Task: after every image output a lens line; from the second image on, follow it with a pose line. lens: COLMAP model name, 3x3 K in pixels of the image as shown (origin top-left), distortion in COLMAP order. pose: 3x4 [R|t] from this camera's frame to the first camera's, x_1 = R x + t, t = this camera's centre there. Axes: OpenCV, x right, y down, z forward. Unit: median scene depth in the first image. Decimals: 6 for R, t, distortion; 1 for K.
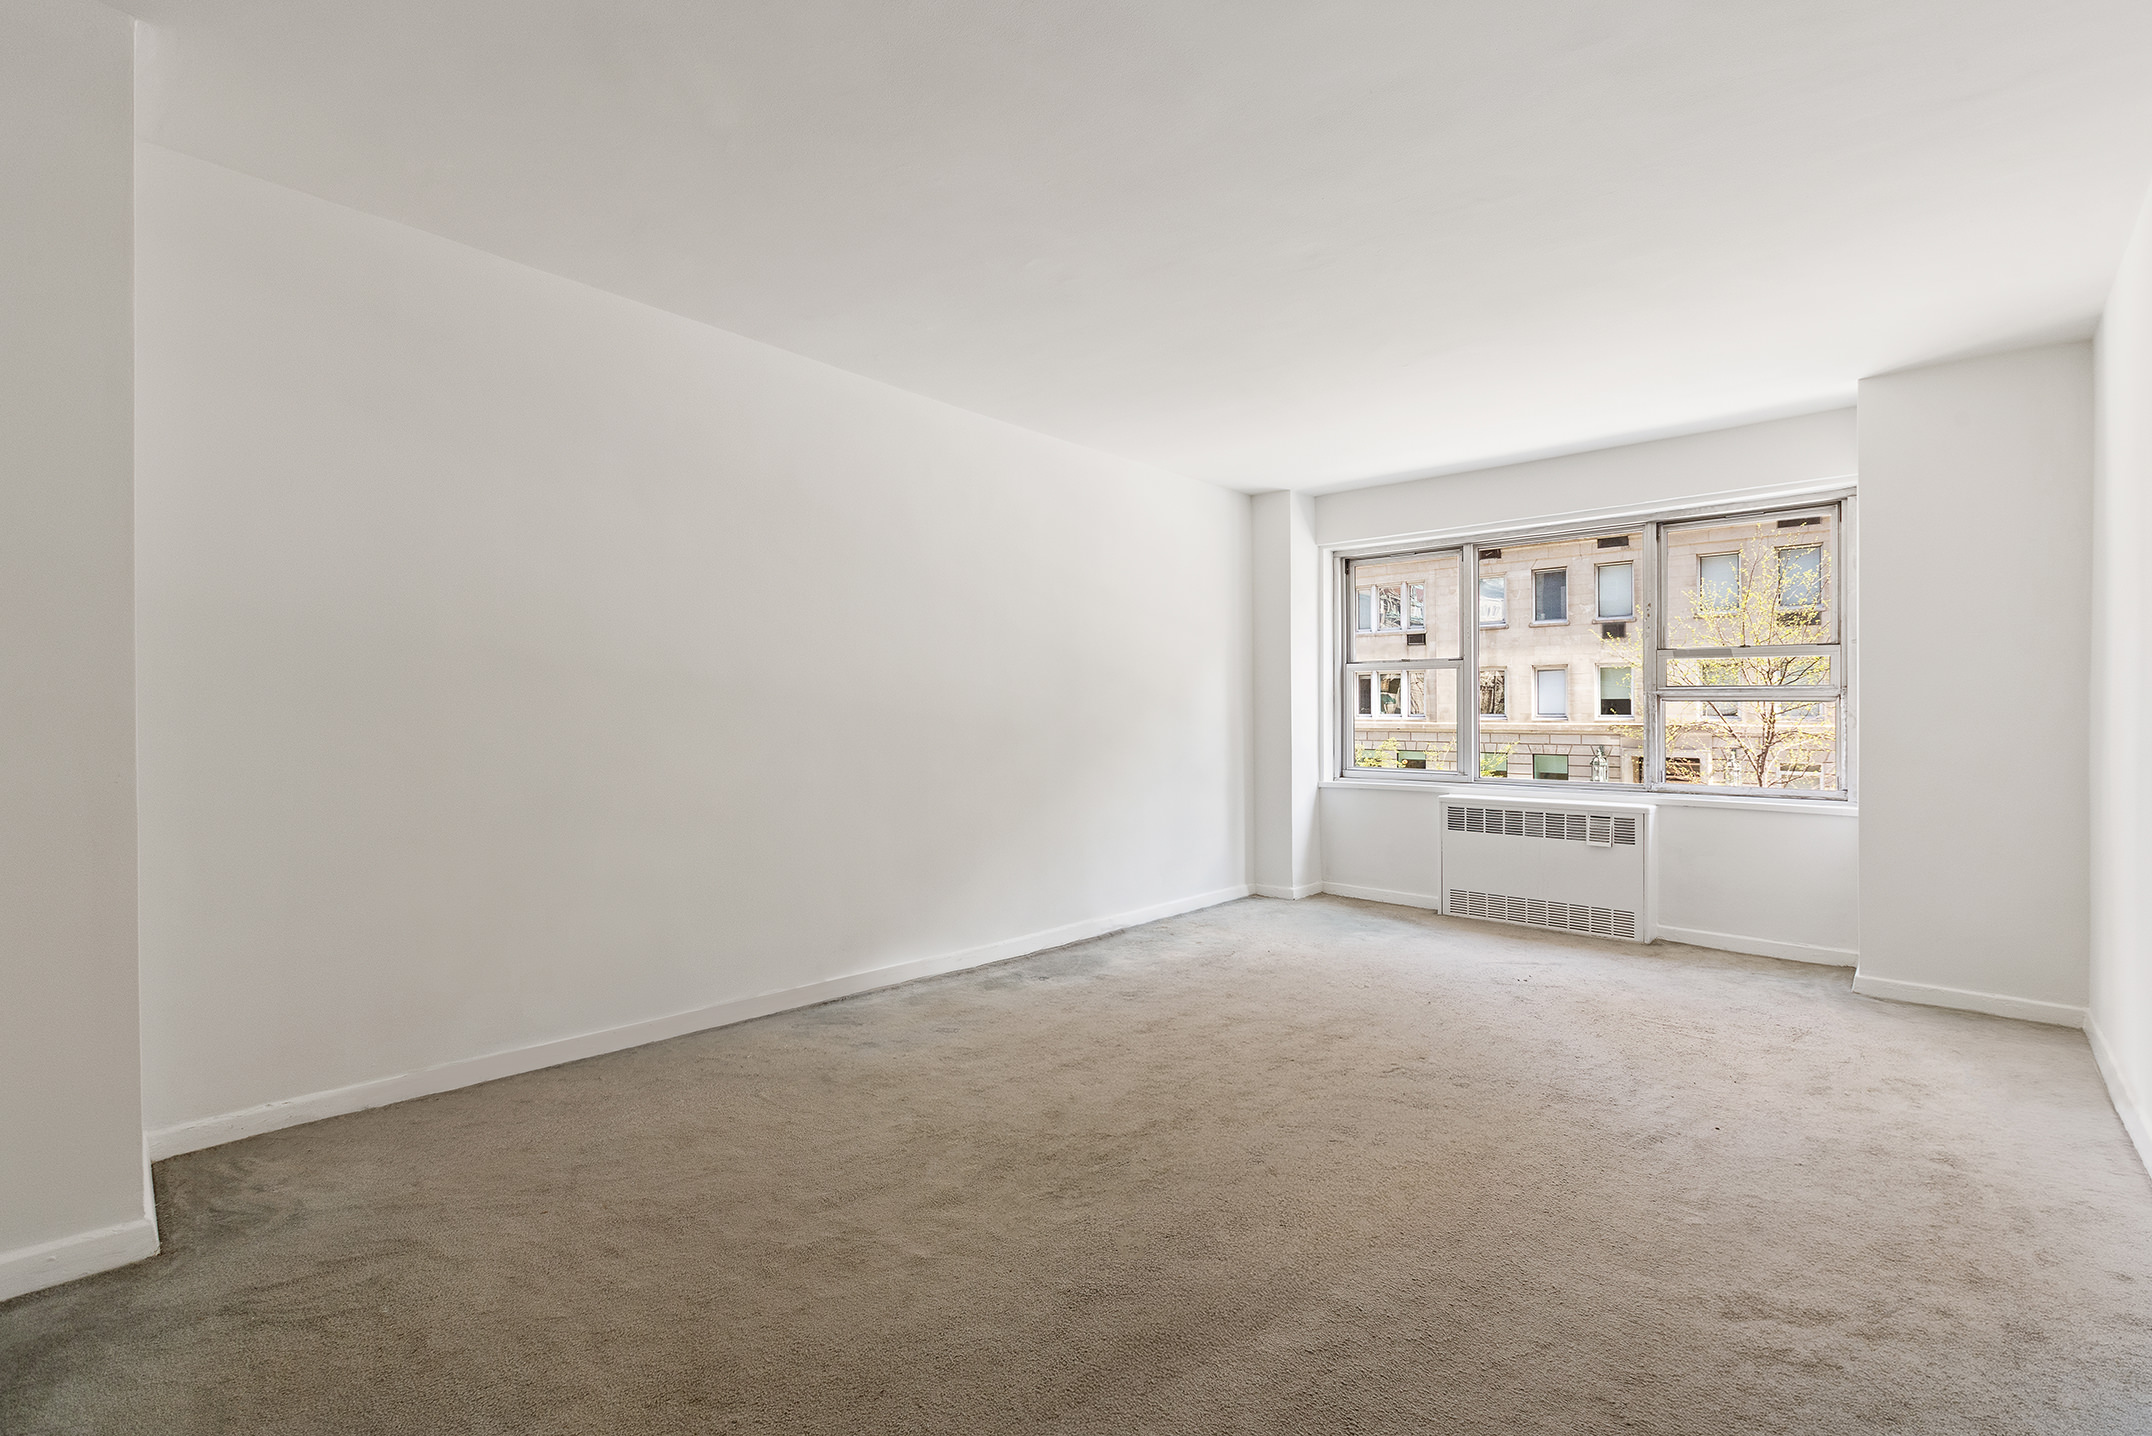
lens RADIAL K [[986.1, 0, 1076.0], [0, 986.1, 718.0], [0, 0, 1]] dist [-0.000527, 0.000016]
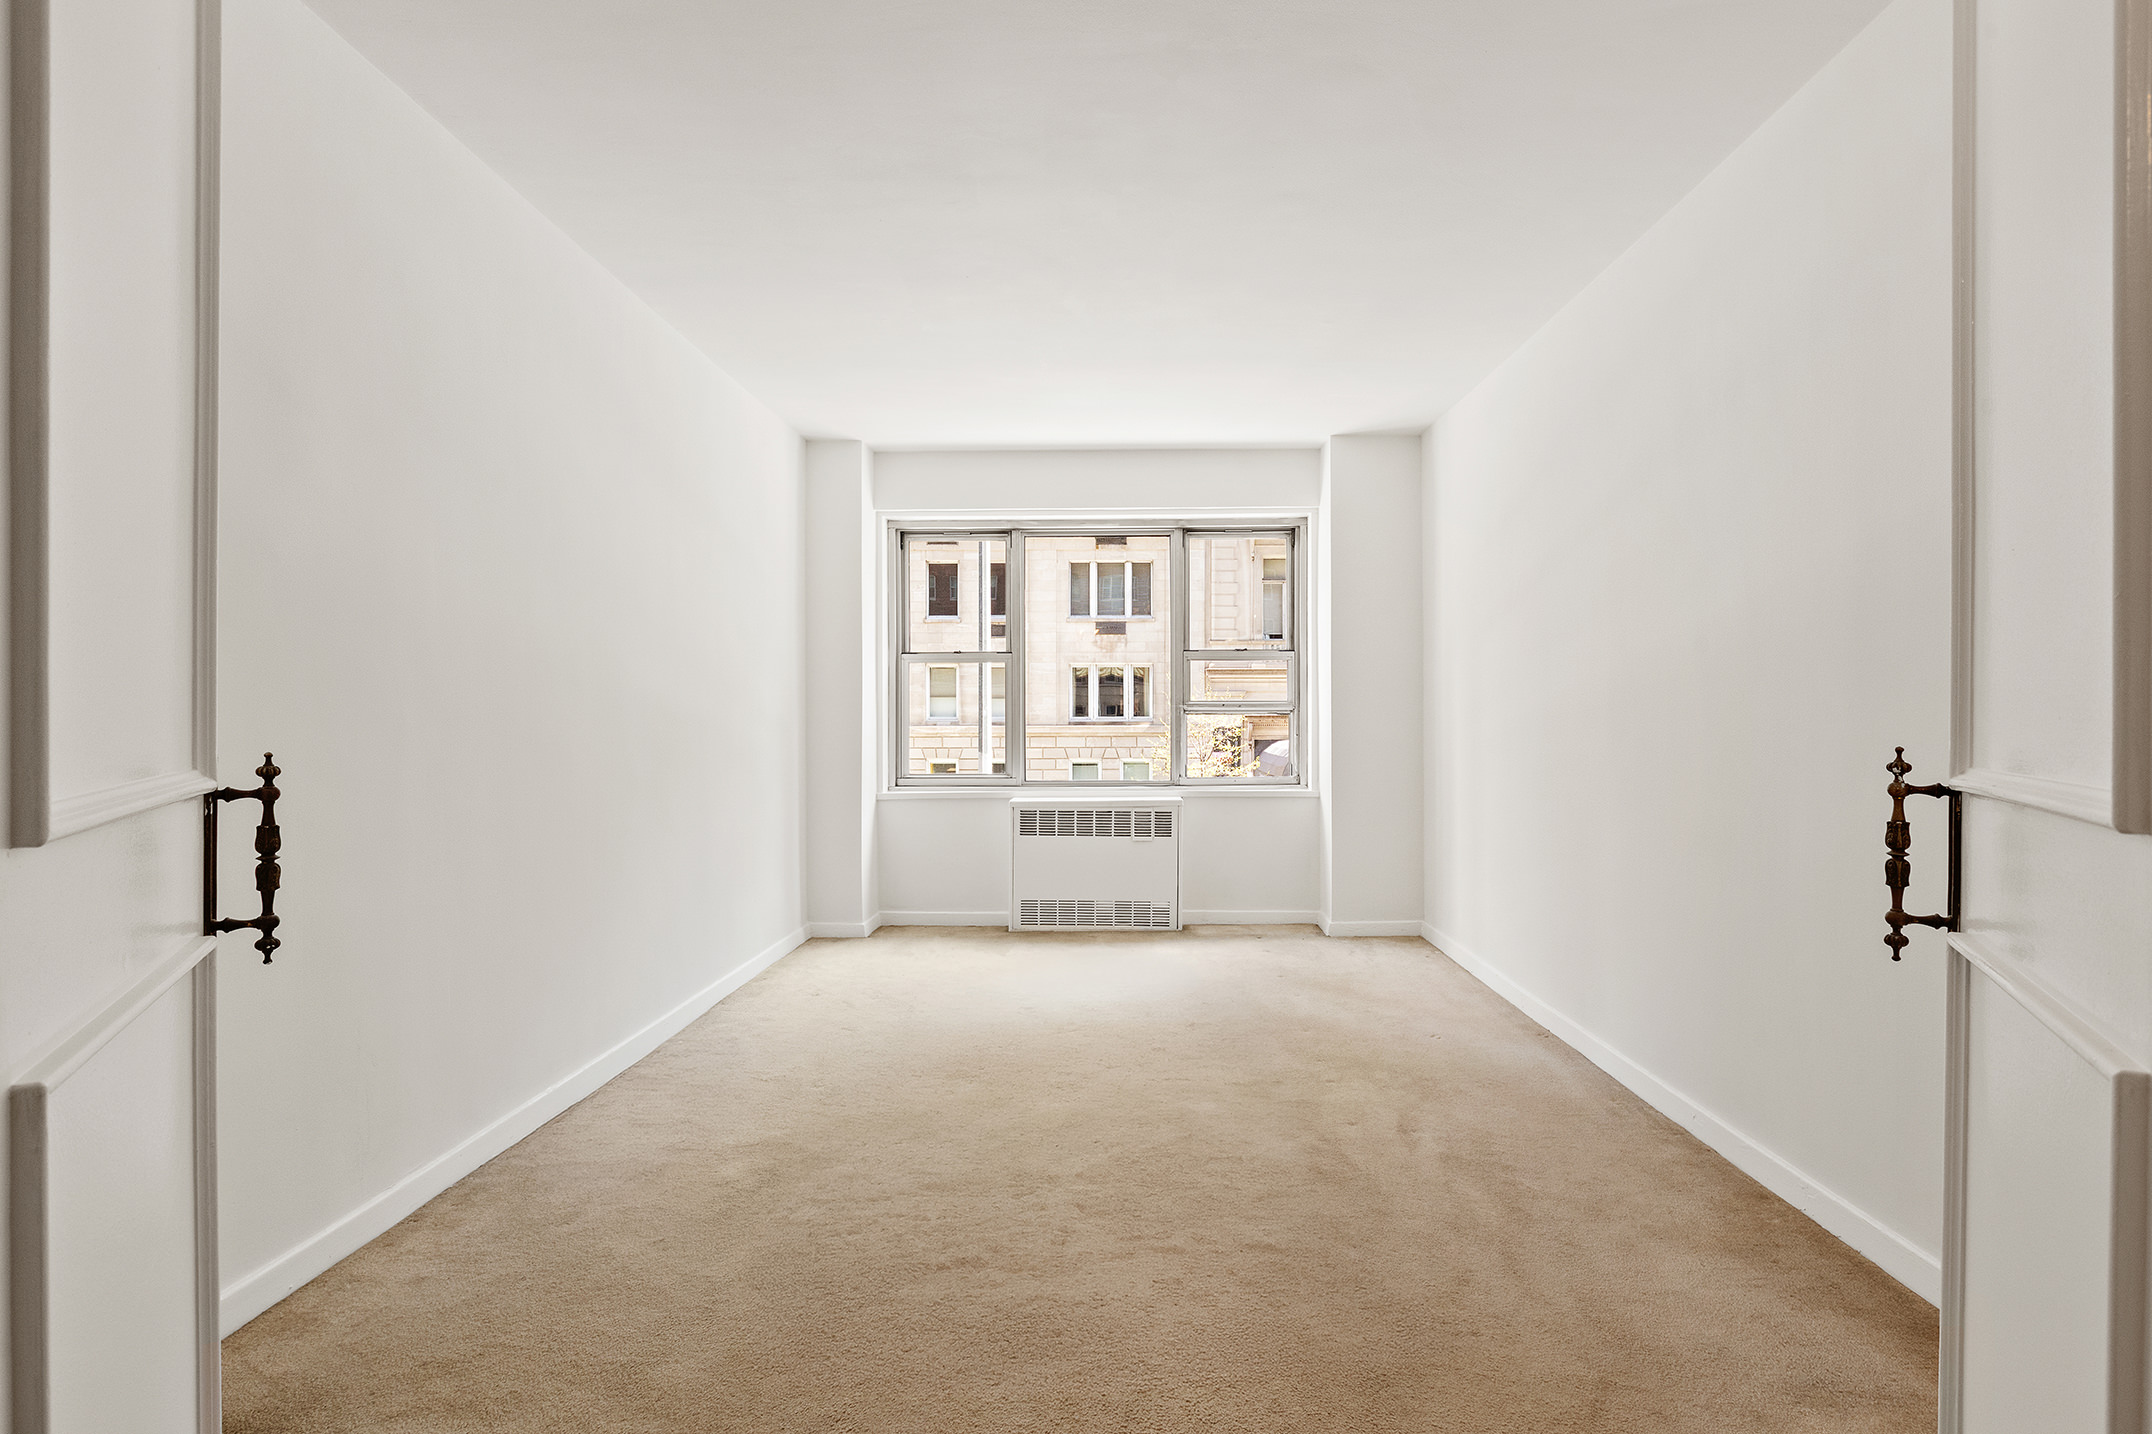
lens RADIAL K [[1042.0, 0, 1076.0], [0, 1042.0, 717.0], [0, 0, 1]] dist [0.000695, 0.000005]
pose [[0.743521, -0.007550, 0.668669, -0.230159], [0.007648, 0.999967, 0.002785, -0.000944], [-0.668668, 0.003043, 0.743555, 0.235782]]
